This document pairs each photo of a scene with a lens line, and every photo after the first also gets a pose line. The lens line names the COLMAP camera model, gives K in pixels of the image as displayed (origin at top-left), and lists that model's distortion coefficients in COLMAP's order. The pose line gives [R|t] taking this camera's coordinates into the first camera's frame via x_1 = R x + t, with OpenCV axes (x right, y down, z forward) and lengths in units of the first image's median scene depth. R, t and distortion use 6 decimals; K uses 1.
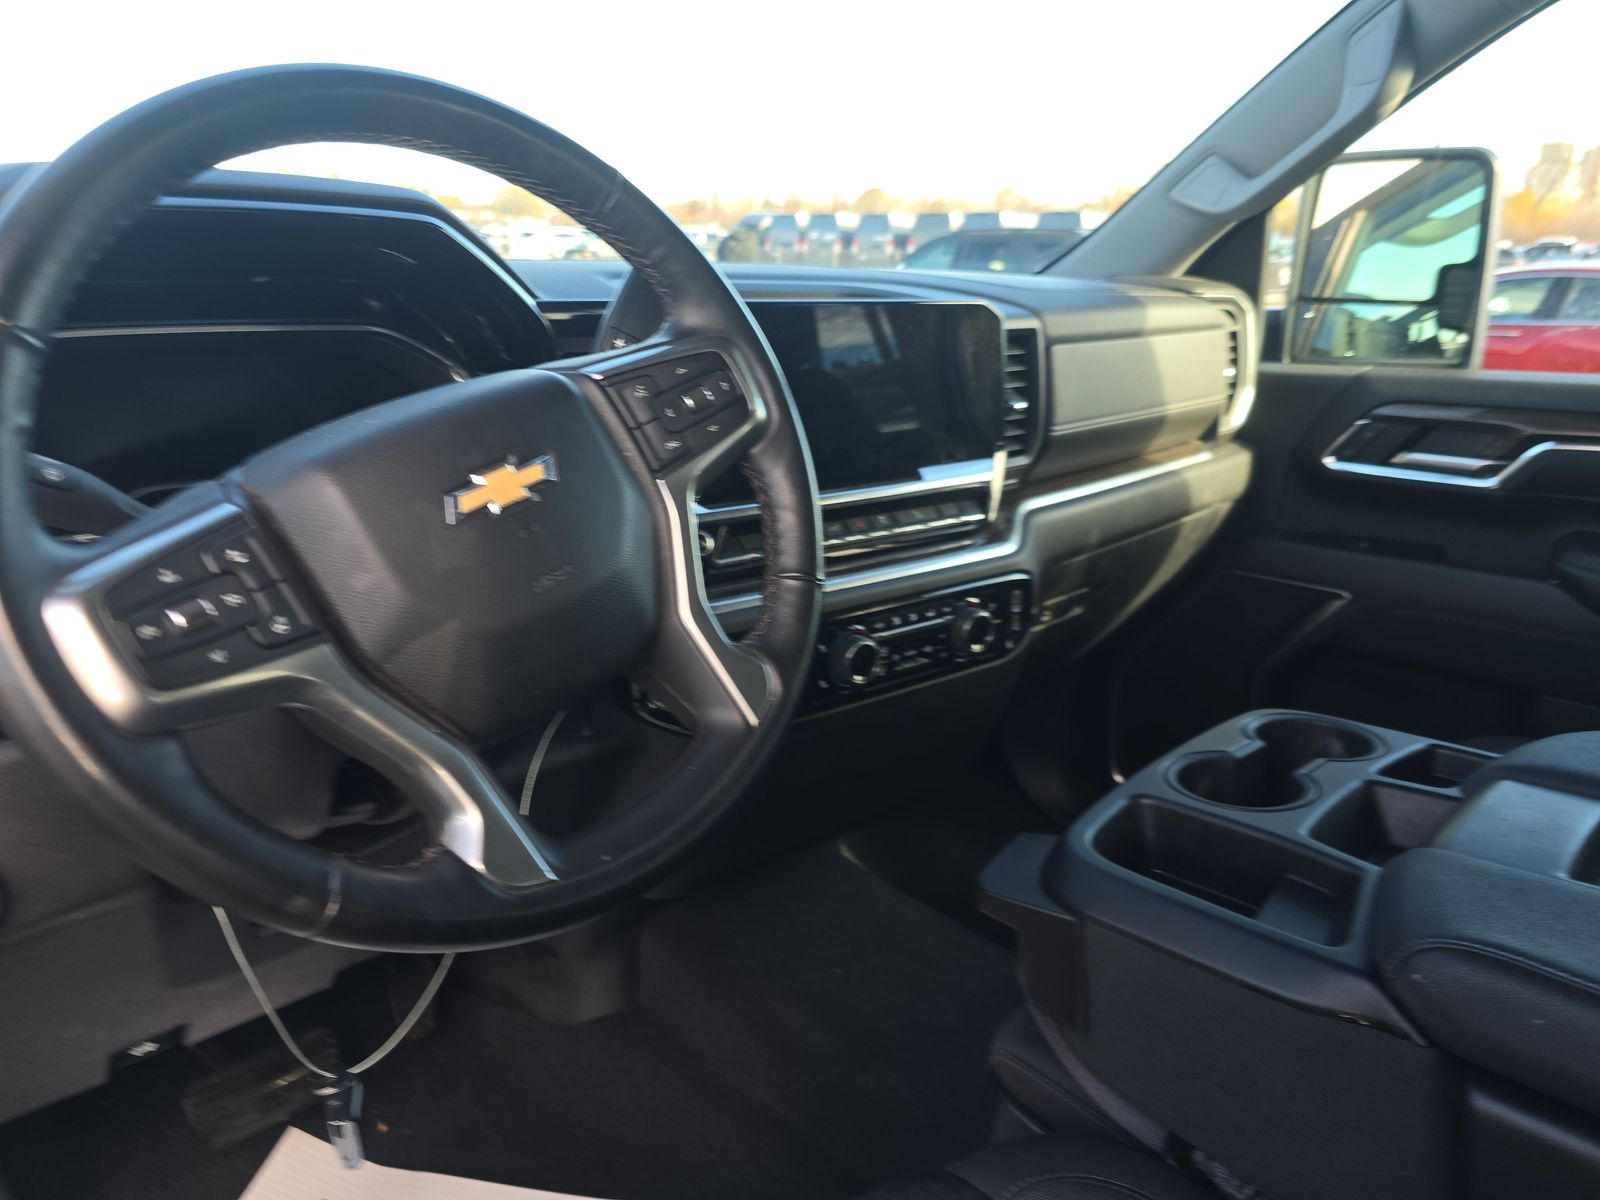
lens RADIAL K [[1122.5, 0, 800.0], [0, 1122.5, 600.0], [0, 0, 1]] dist [0.007844, 0.001500]
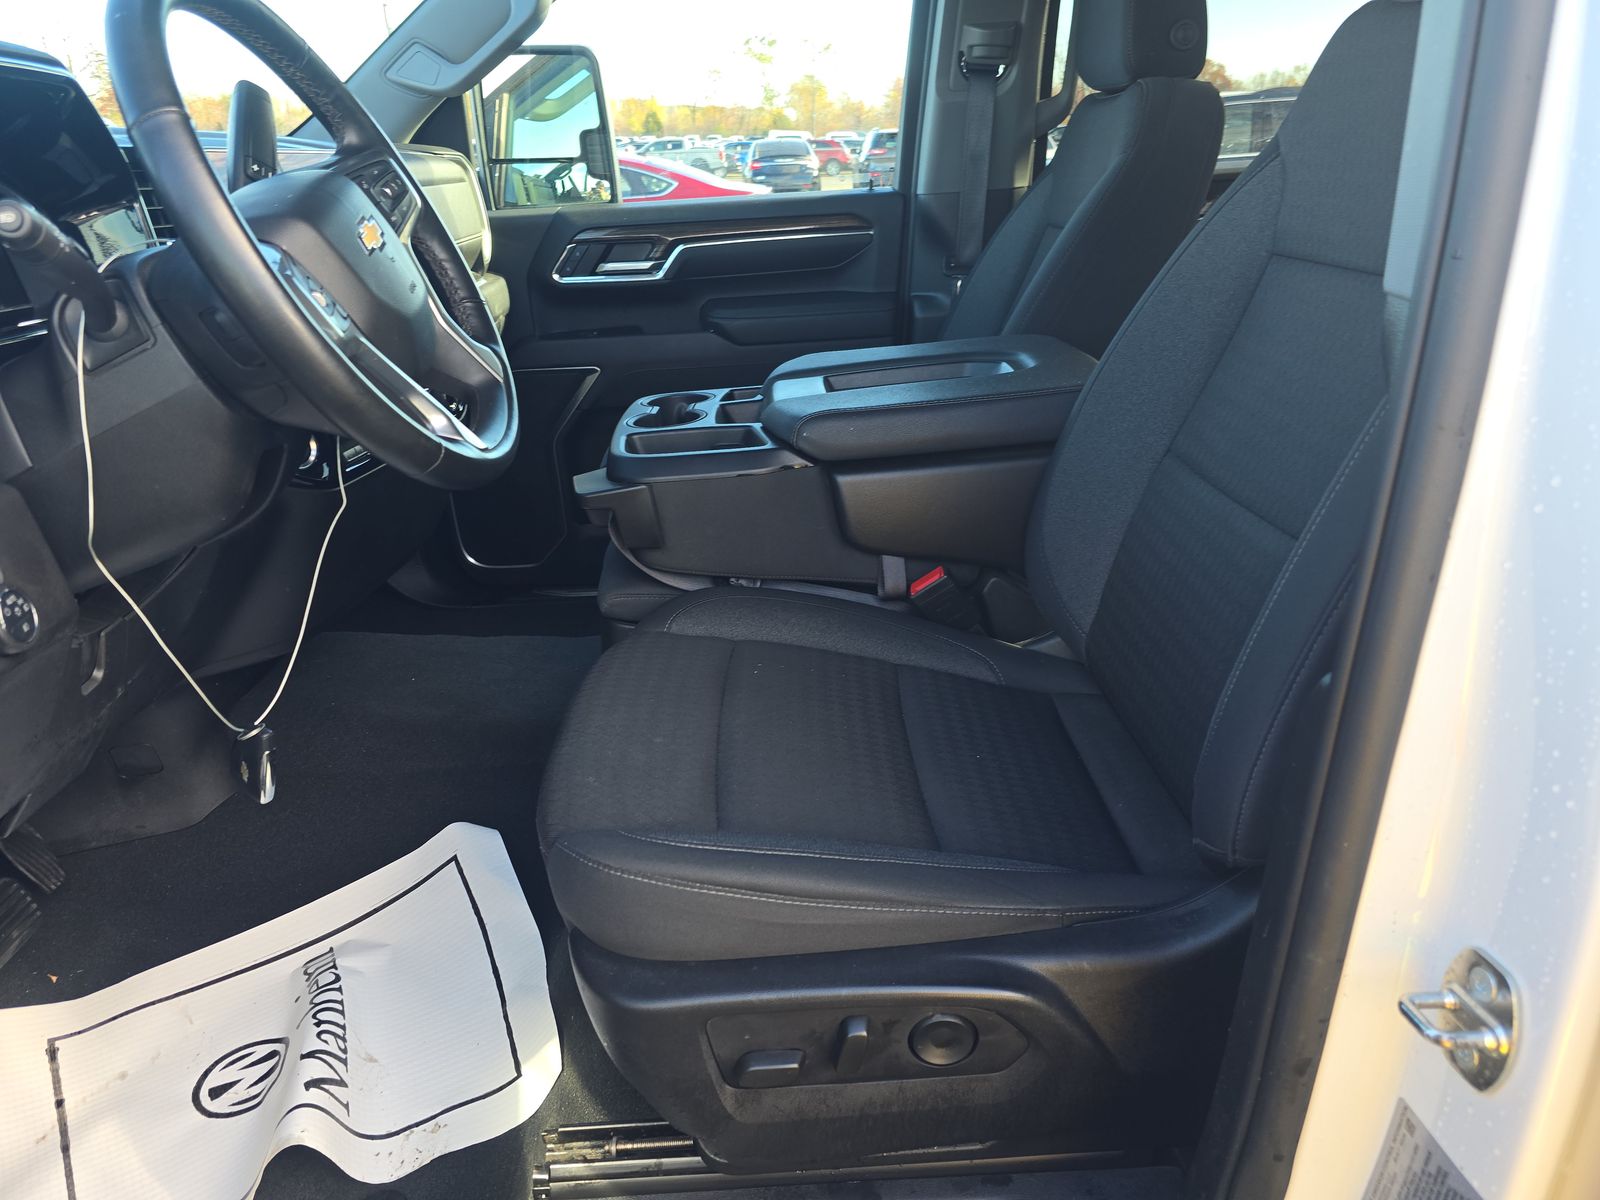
lens RADIAL K [[1122.5, 0, 800.0], [0, 1122.5, 600.0], [0, 0, 1]] dist [0.007844, 0.001500]
pose [[0.695463, -0.295792, 0.654858, -0.459802], [0.243305, 0.954447, 0.172721, 0.120086], [-0.676117, 0.039209, 0.735750, -0.275420]]
